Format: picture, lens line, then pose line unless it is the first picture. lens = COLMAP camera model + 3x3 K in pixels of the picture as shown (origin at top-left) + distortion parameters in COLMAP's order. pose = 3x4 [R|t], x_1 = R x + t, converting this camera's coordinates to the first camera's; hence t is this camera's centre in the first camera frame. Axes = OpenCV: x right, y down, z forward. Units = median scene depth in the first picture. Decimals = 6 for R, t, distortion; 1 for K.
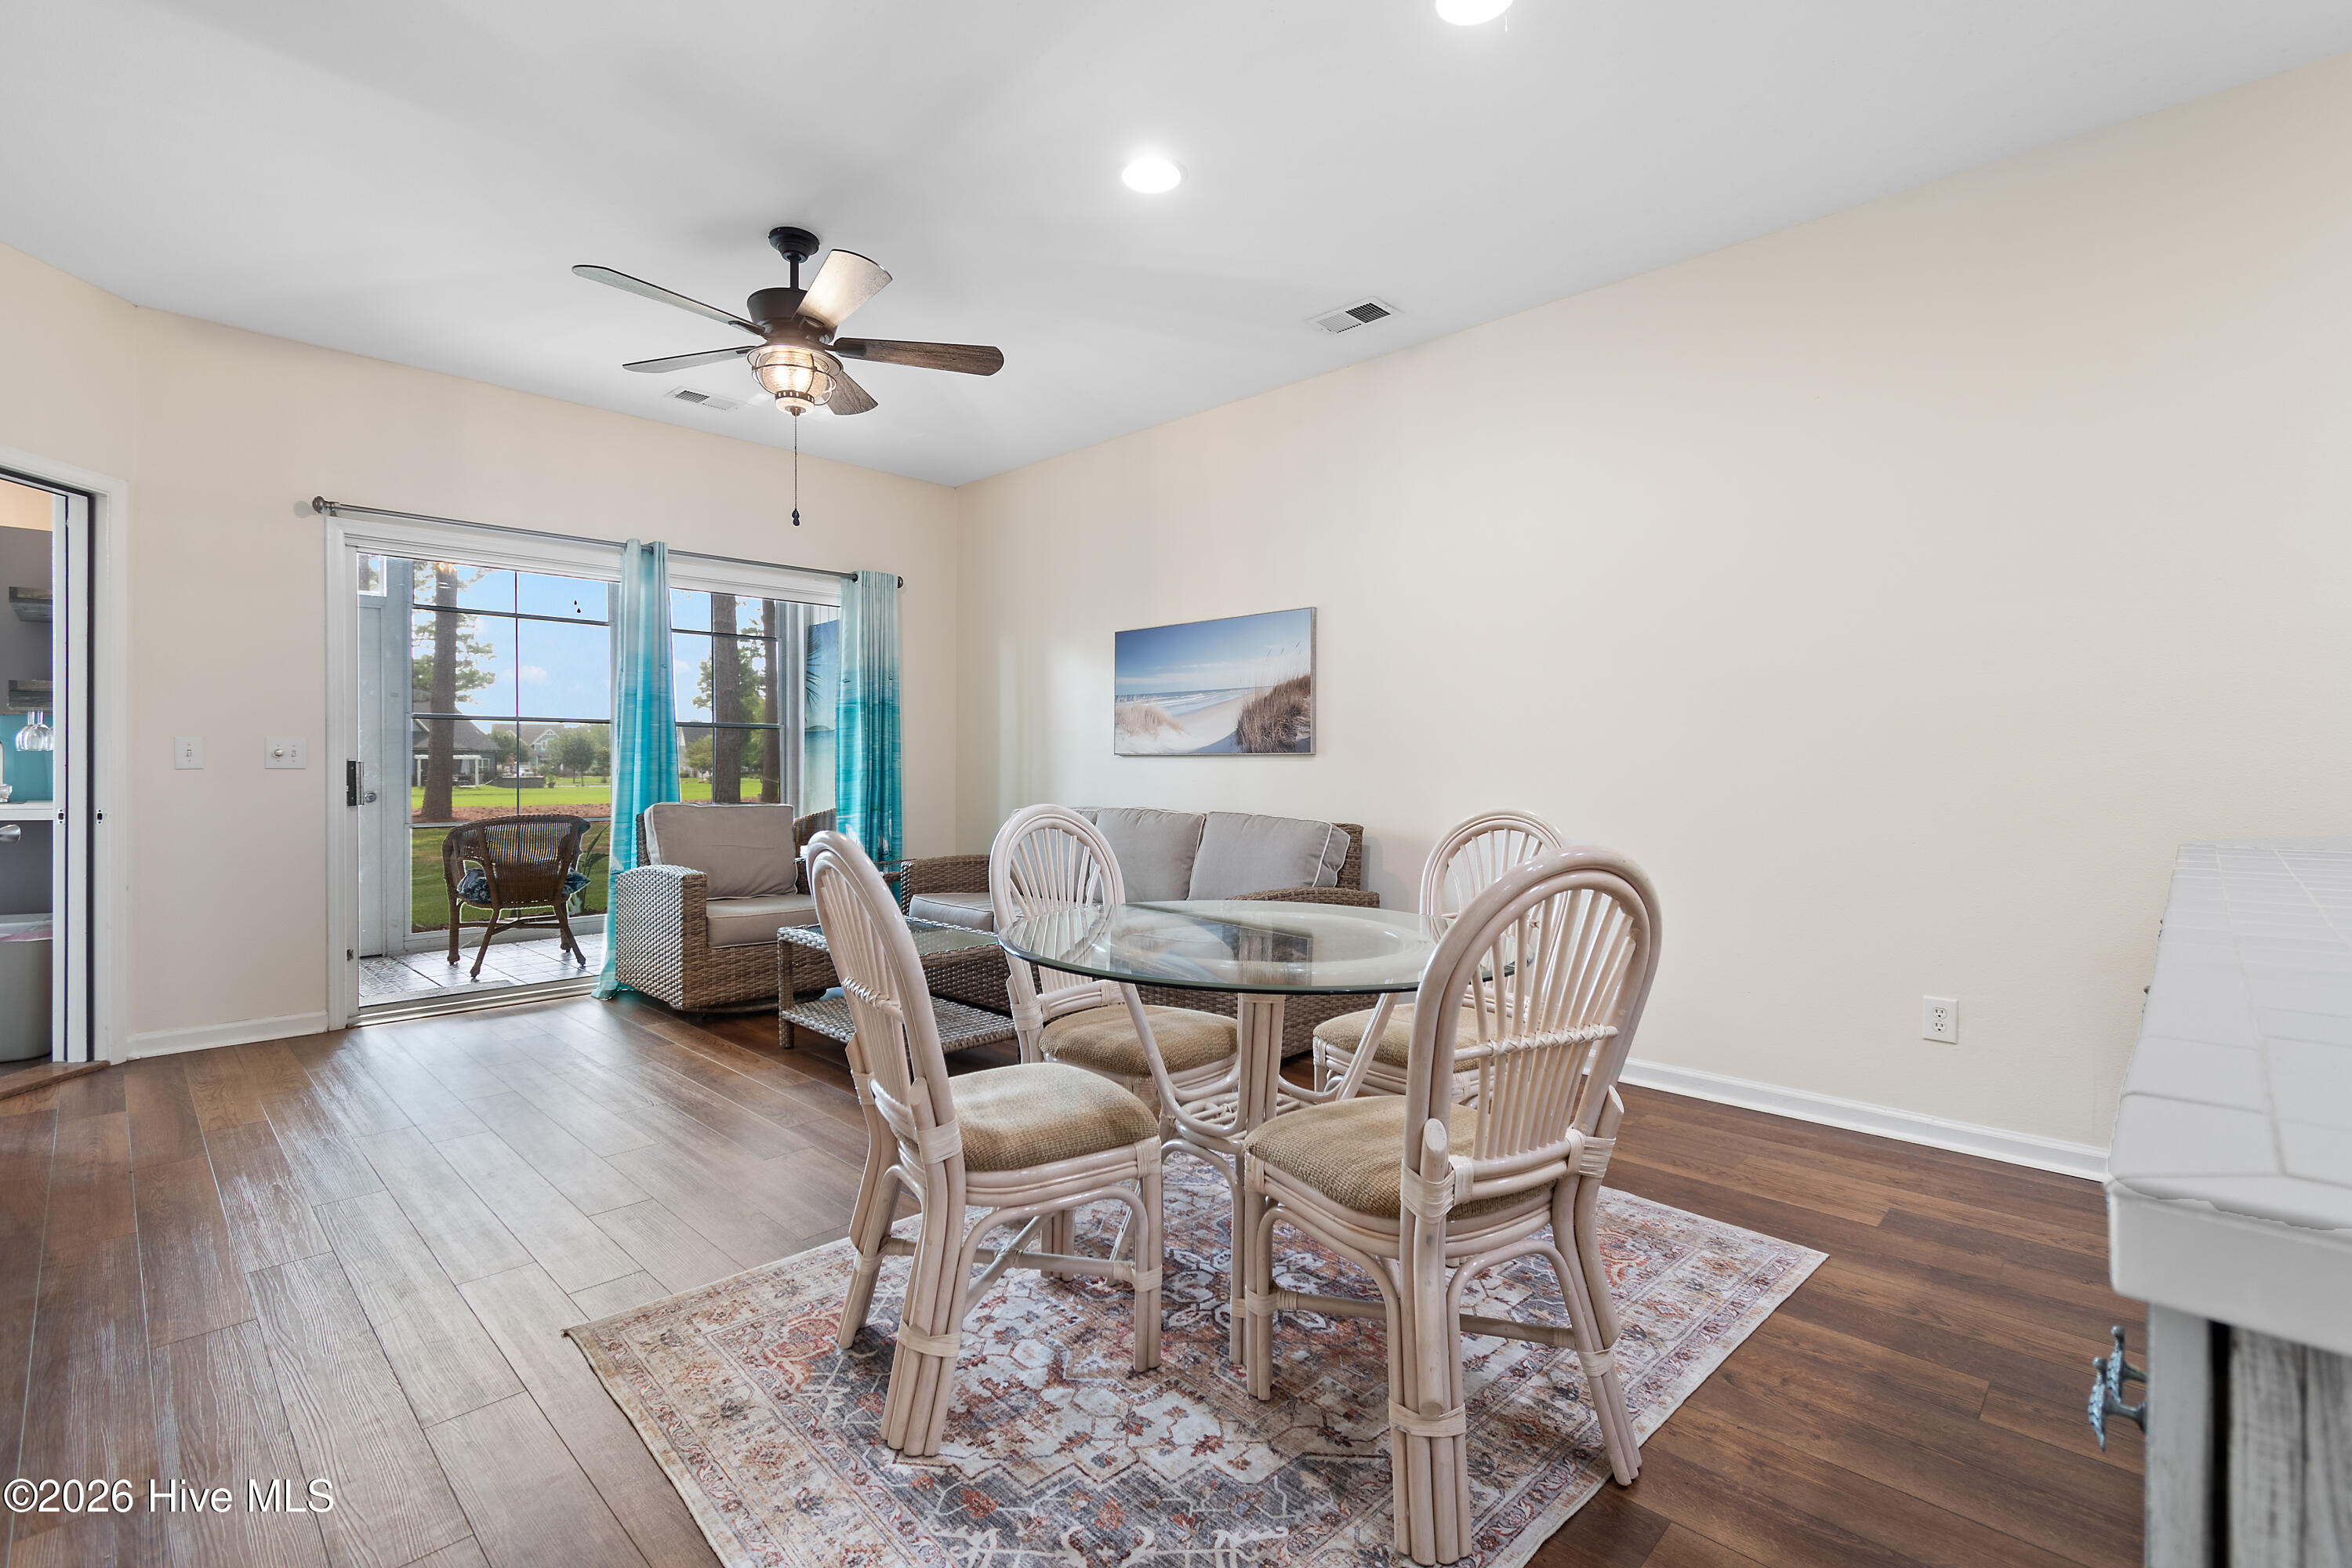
lens RADIAL K [[1048.8, 0, 1164.4], [0, 1048.8, 774.0], [0, 0, 1]] dist [0.001594, -0.000689]
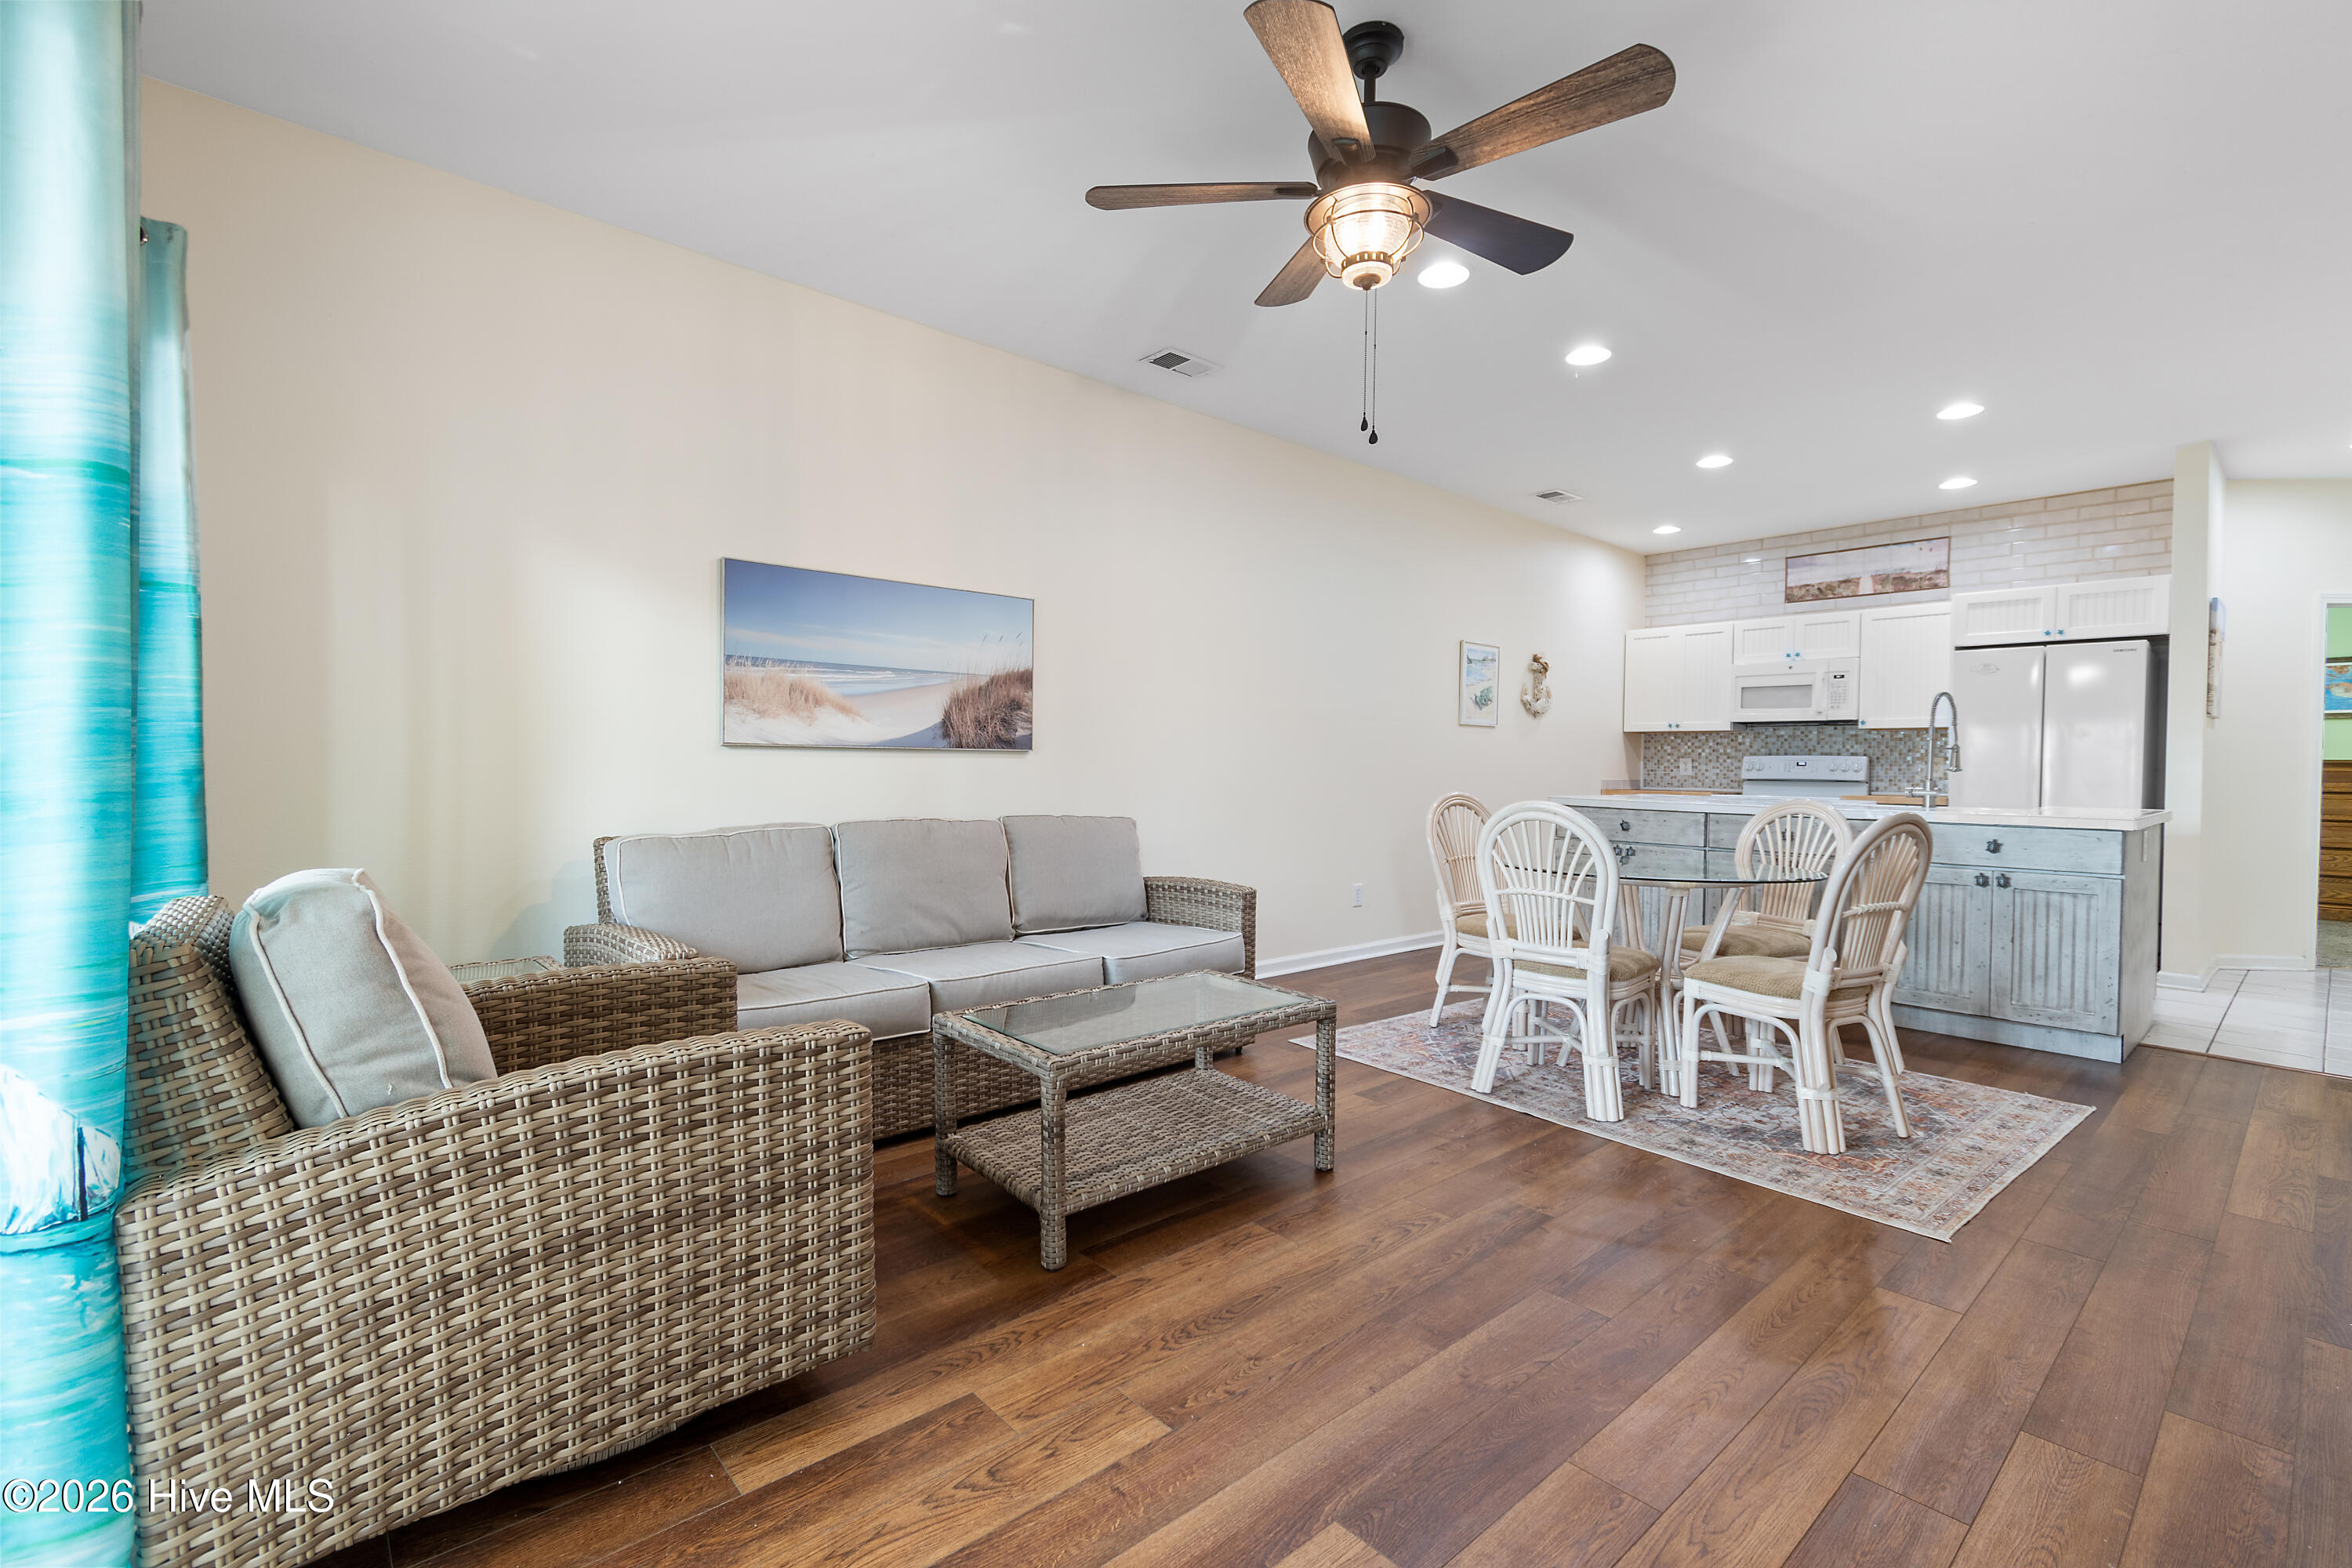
lens RADIAL K [[1034.5, 0, 1170.8], [0, 1034.5, 782.3], [0, 0, 1]] dist [0.004323, -0.004056]
pose [[0.075918, -0.018646, 0.996940, -0.740592], [-0.001457, 0.999822, 0.018811, -0.007769], [-0.997113, -0.002881, 0.075877, 0.735088]]
